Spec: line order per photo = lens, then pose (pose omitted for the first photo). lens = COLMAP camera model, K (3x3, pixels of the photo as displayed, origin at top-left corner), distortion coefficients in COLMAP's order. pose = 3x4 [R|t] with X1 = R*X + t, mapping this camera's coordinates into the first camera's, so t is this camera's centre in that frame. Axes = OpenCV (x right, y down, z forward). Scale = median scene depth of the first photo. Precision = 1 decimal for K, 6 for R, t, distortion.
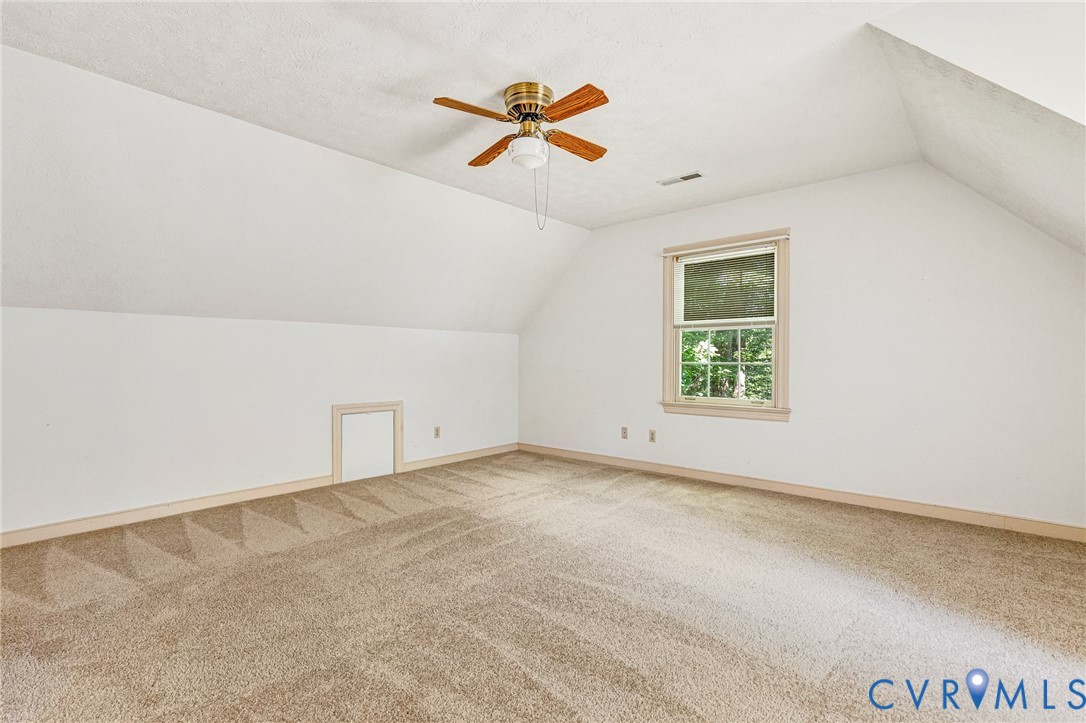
lens RADIAL K [[516.4, 0, 547.1], [0, 516.4, 364.0], [0, 0, 1]] dist [0.007462, 0.000351]
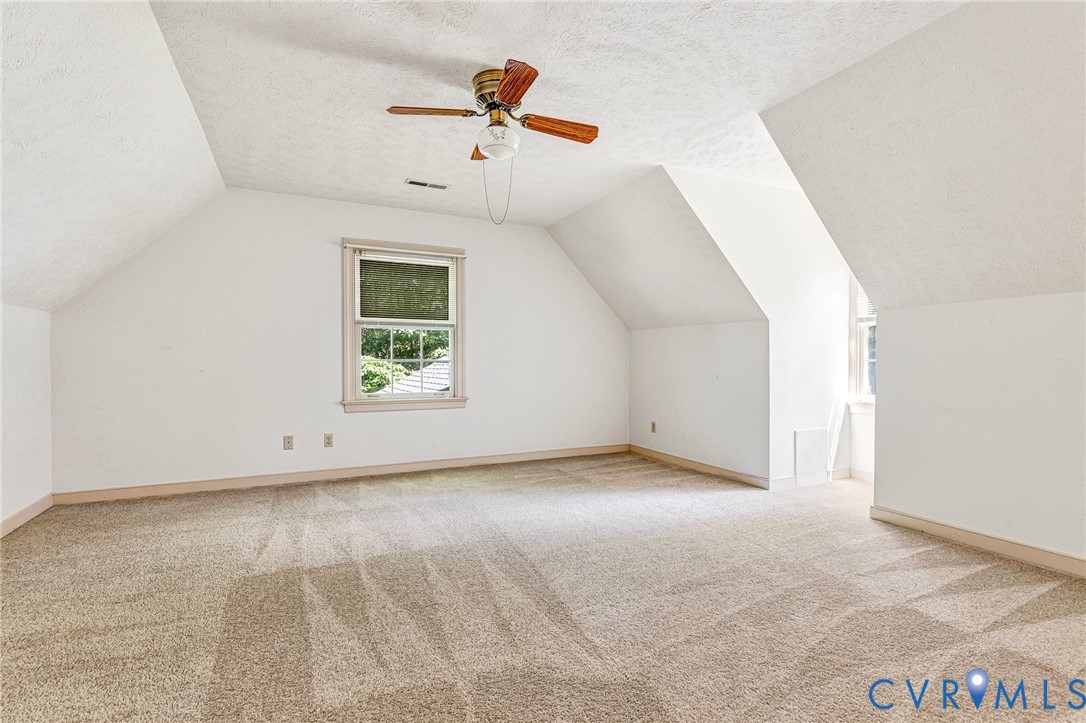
lens RADIAL K [[516.4, 0, 547.0], [0, 516.4, 364.3], [0, 0, 1]] dist [0.007462, 0.000351]
pose [[0.377702, -0.006734, 0.925903, -0.567252], [0.003750, 0.999976, 0.005744, 0.002088], [-0.925920, 0.001303, 0.377719, 0.344043]]
